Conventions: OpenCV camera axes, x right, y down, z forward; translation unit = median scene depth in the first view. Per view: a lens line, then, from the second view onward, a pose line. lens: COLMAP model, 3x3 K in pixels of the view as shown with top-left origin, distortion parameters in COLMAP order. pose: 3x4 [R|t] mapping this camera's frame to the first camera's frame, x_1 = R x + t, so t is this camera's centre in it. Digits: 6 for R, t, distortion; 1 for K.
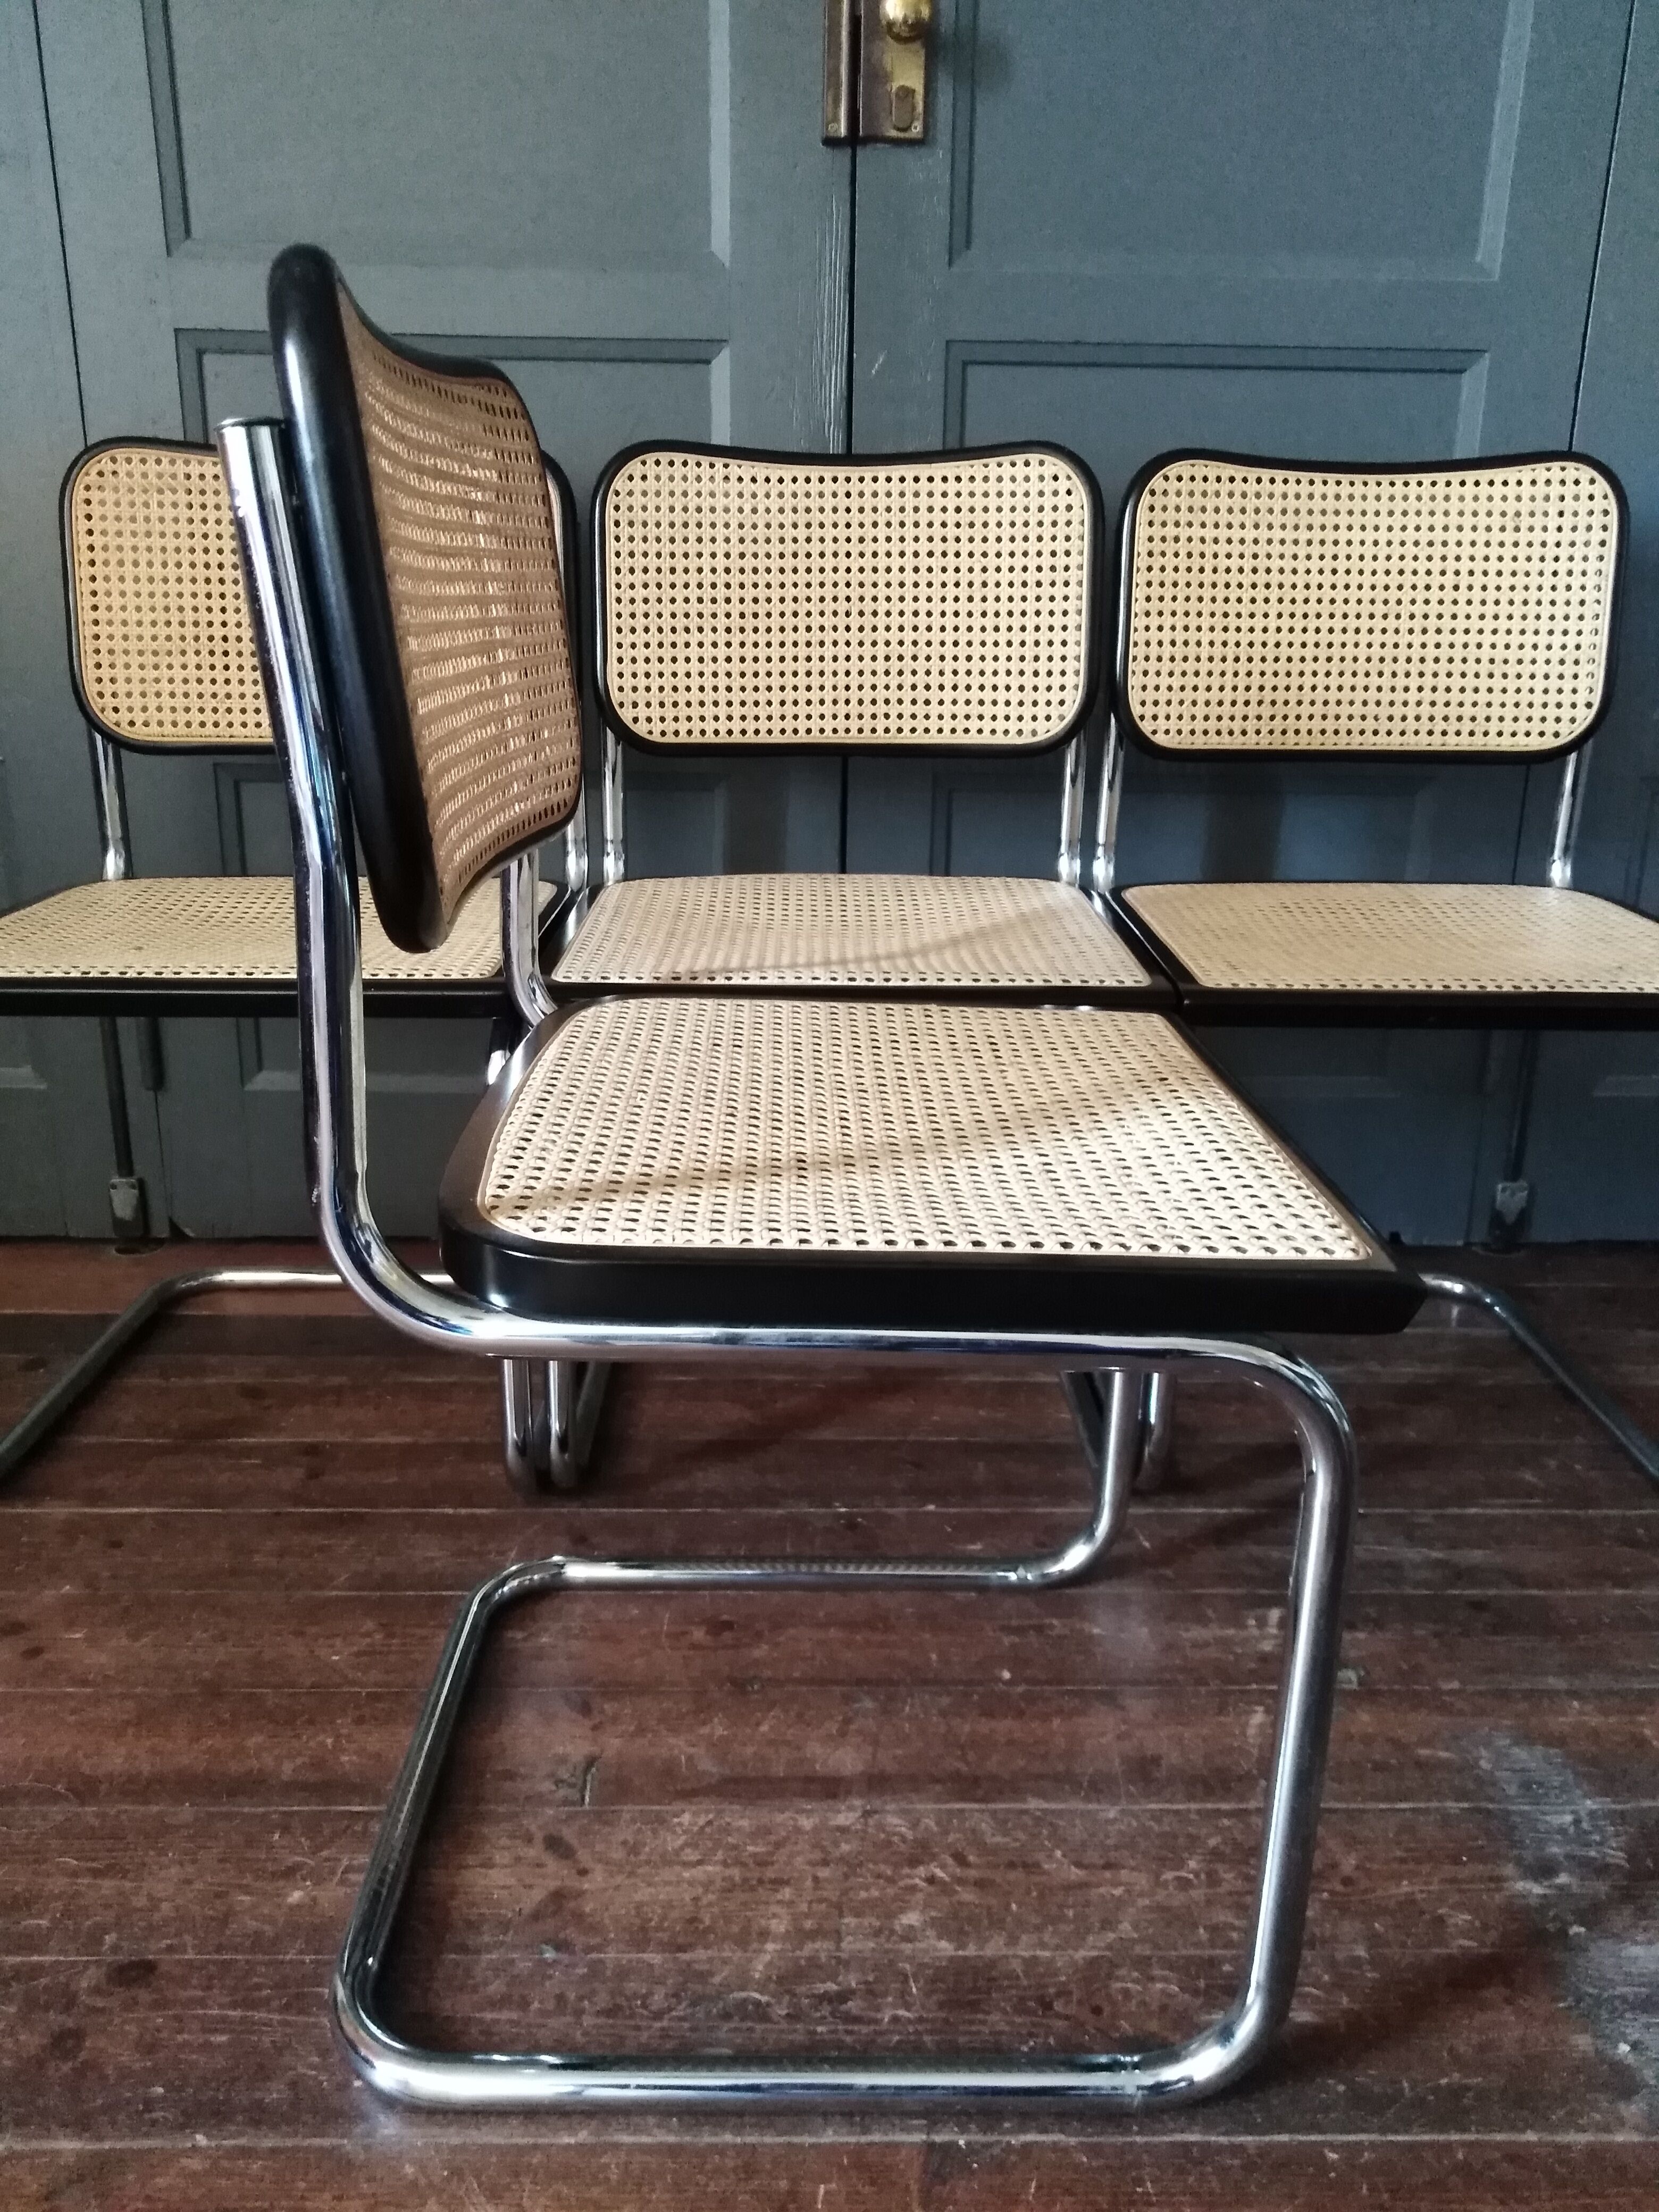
lens RADIAL K [[1634.0, 0, 834.0], [0, 1634.0, 1101.8], [0, 0, 1]] dist [-0.006490, 0.001511]
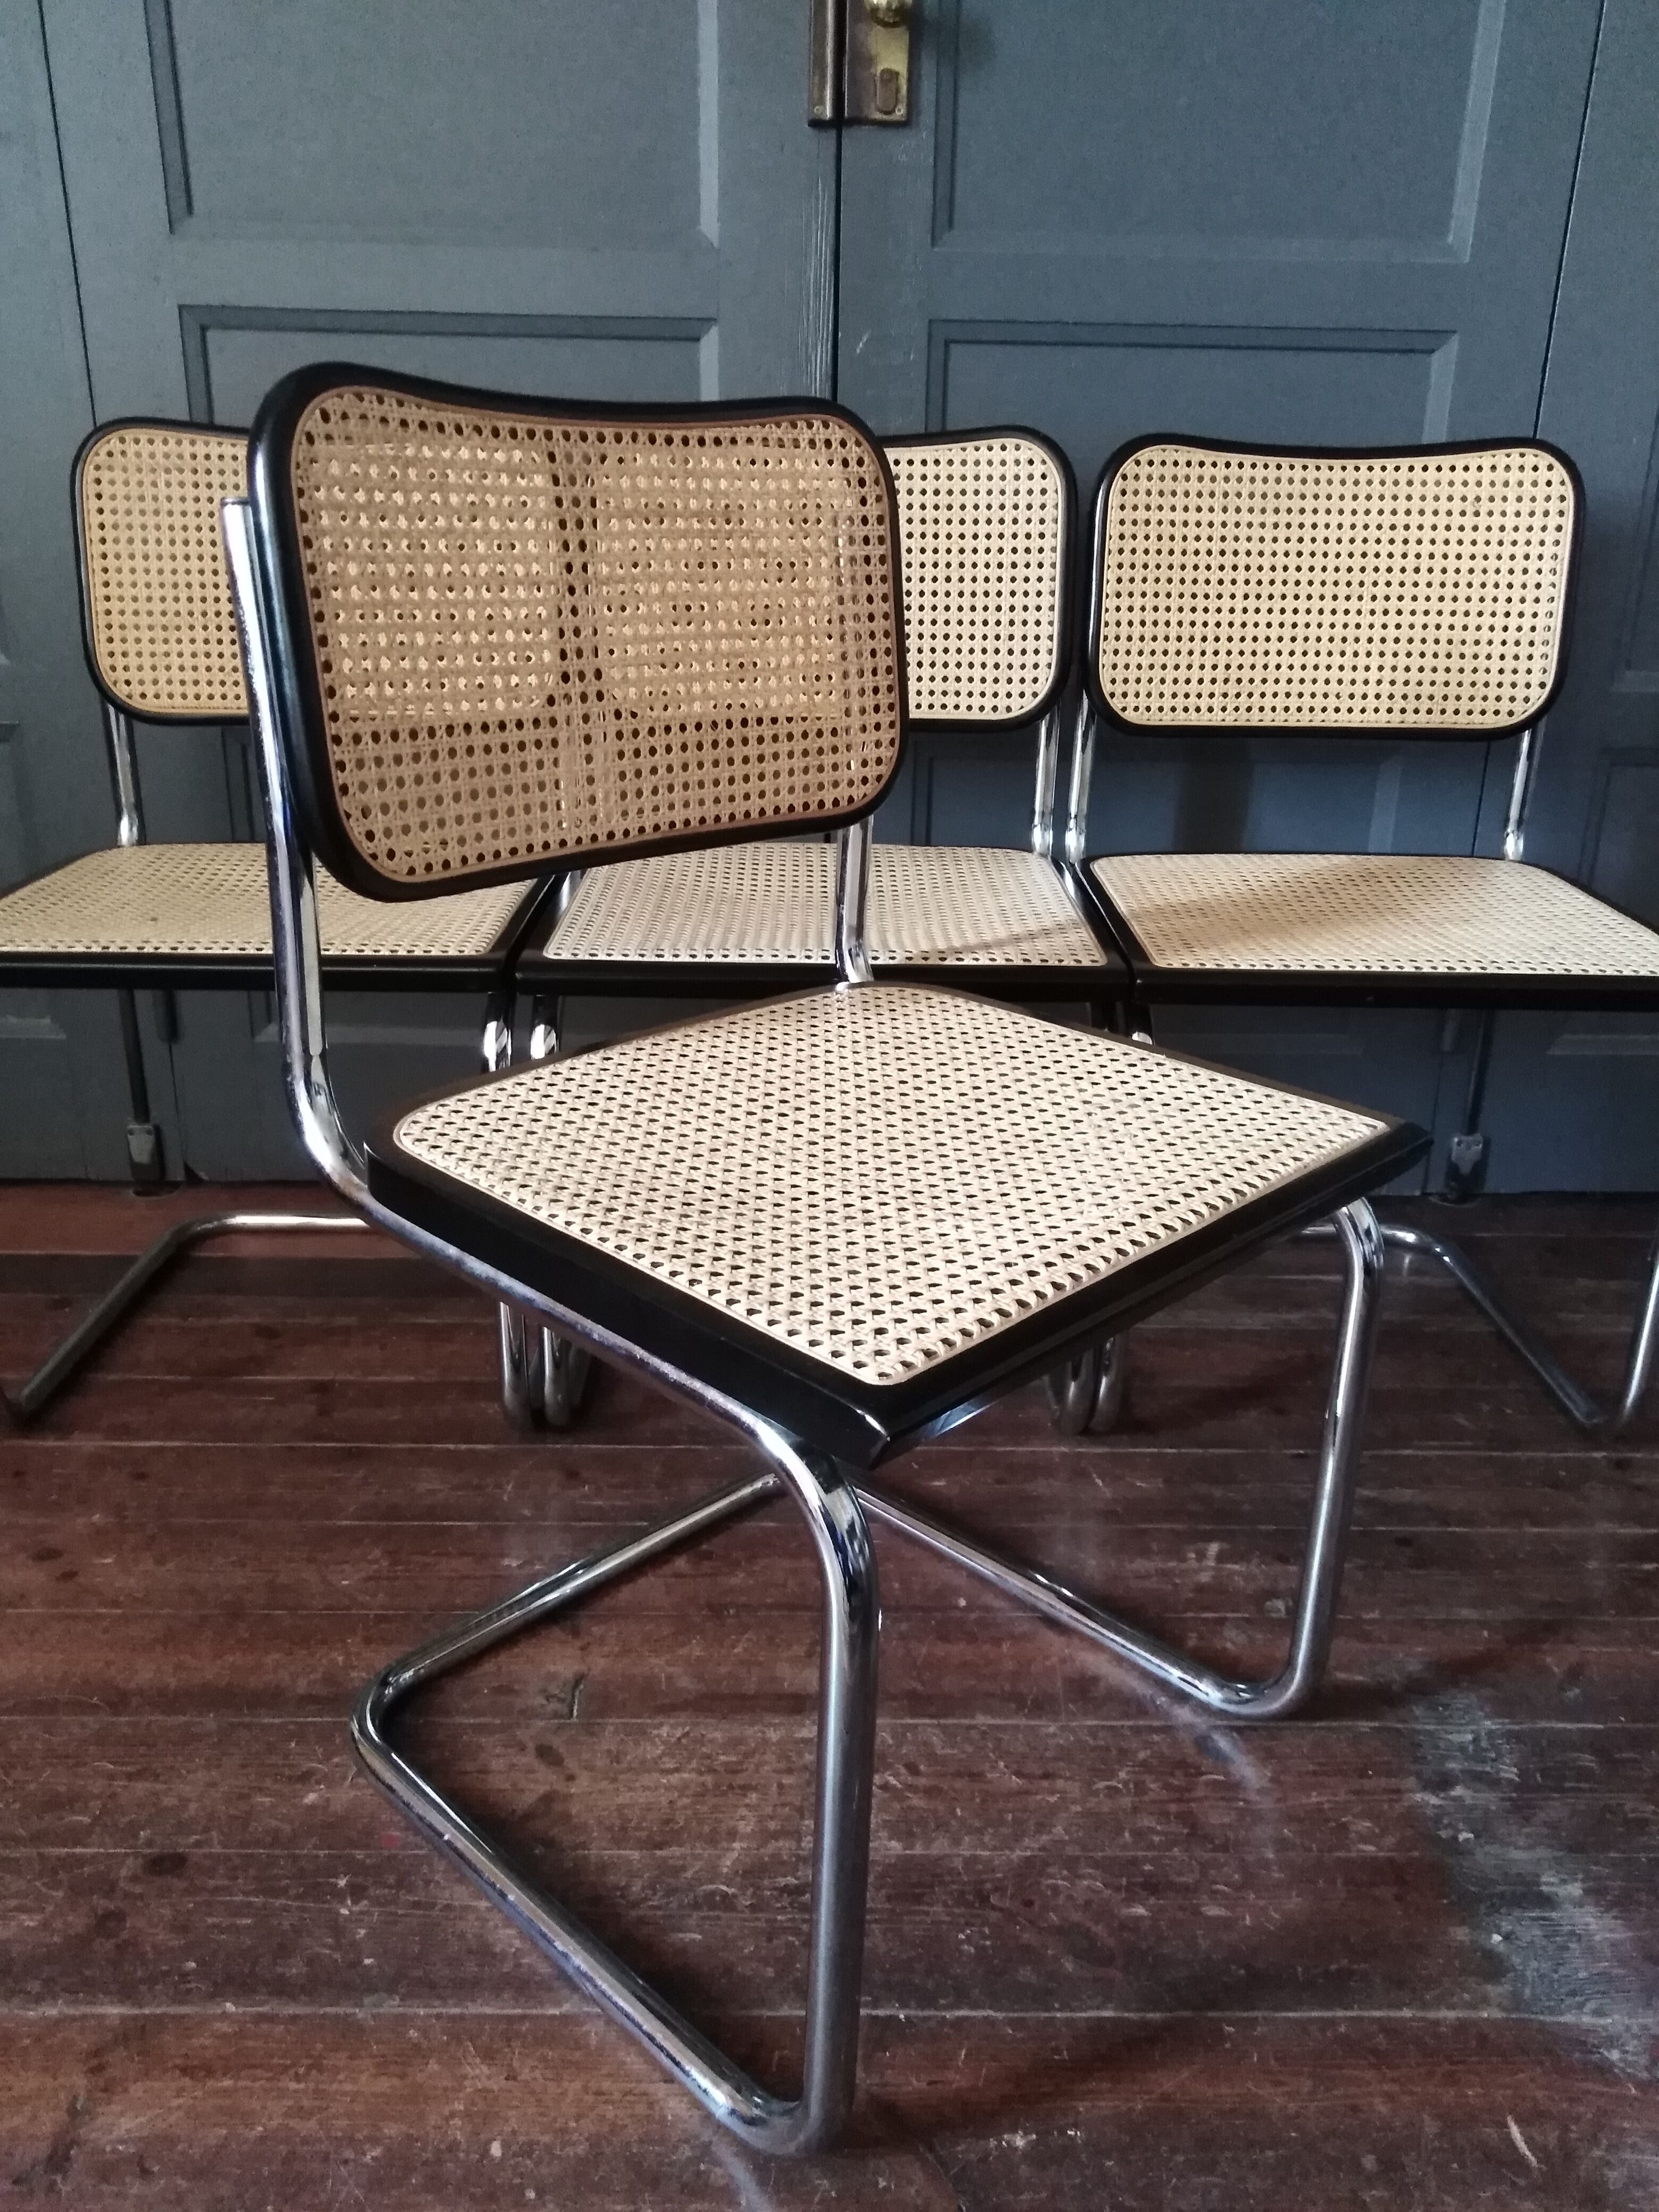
lens RADIAL K [[1634.0, 0, 837.1], [0, 1634.0, 1099.7], [0, 0, 1]] dist [-0.006490, 0.001511]
pose [[0.999978, 0.006221, -0.002310, 0.017407], [-0.006101, 0.998803, 0.048538, -0.027422], [0.002610, -0.048523, 0.998819, -0.053743]]
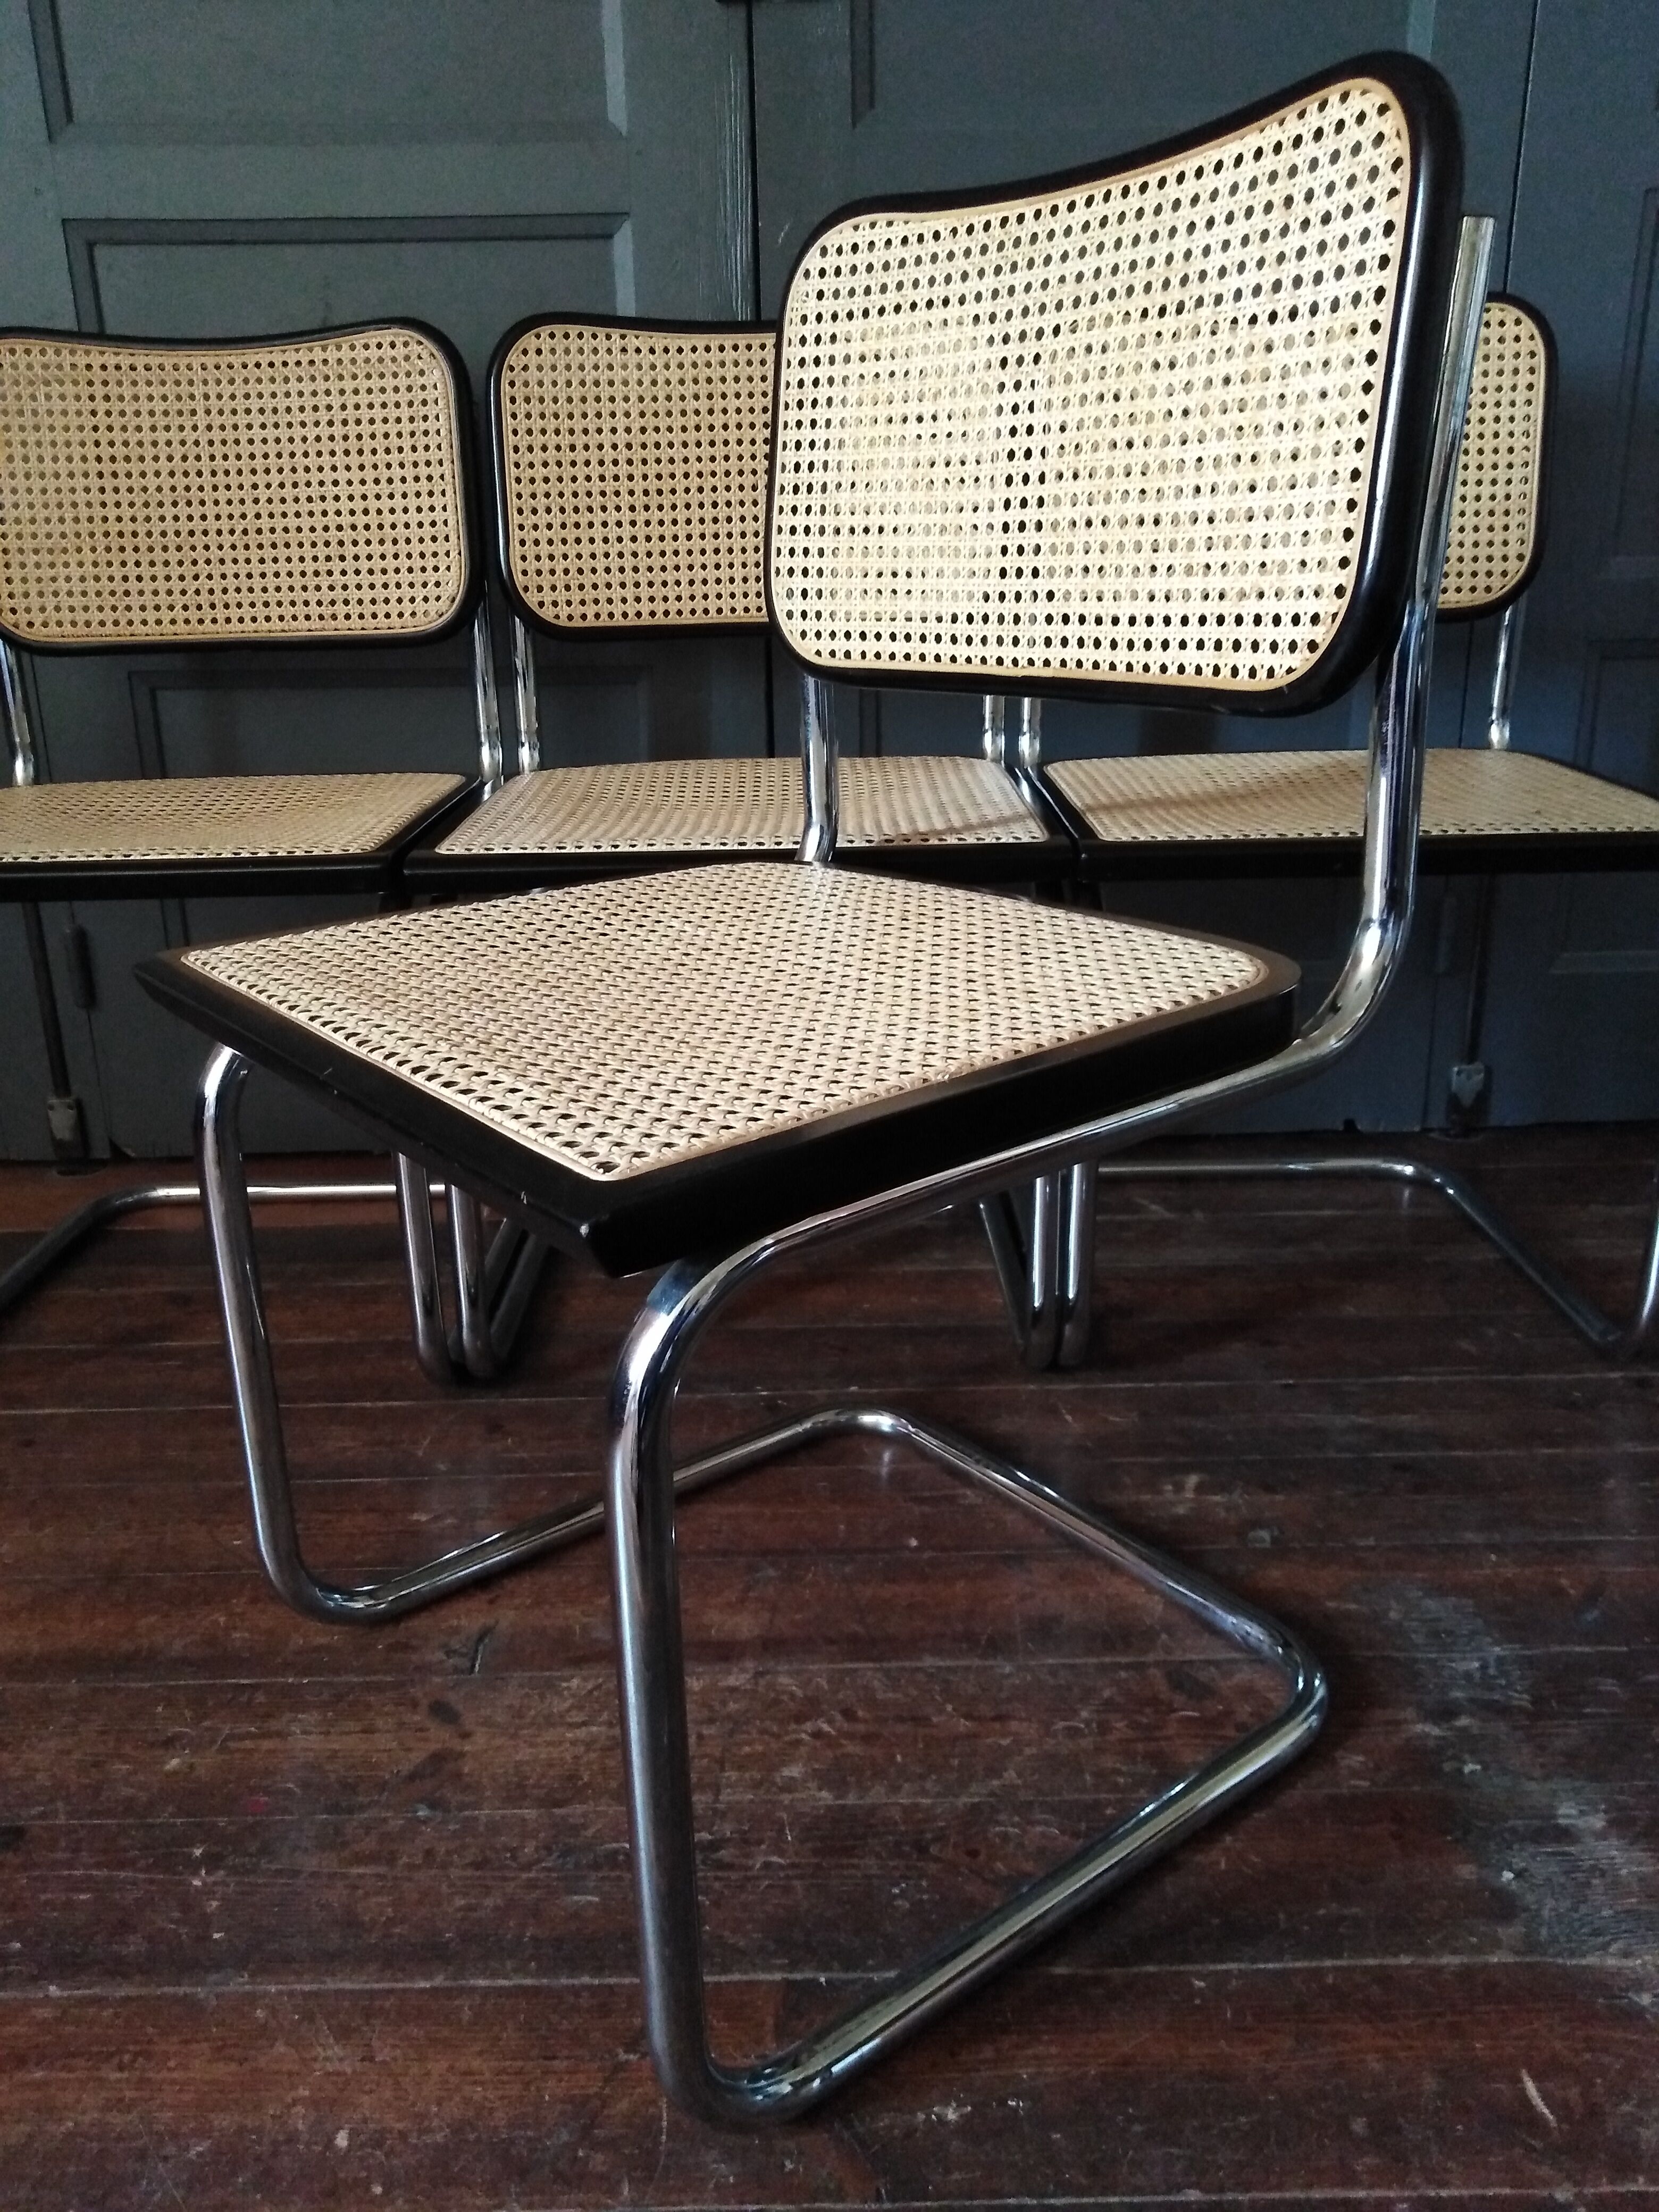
lens RADIAL K [[1634.0, 0, 841.4], [0, 1634.0, 1106.4], [0, 0, 1]] dist [-0.006490, 0.001511]
pose [[0.999504, -0.028283, -0.013829, 0.064021], [0.028645, 0.999231, 0.026781, 0.046360], [0.013061, -0.027164, 0.999546, 0.015936]]
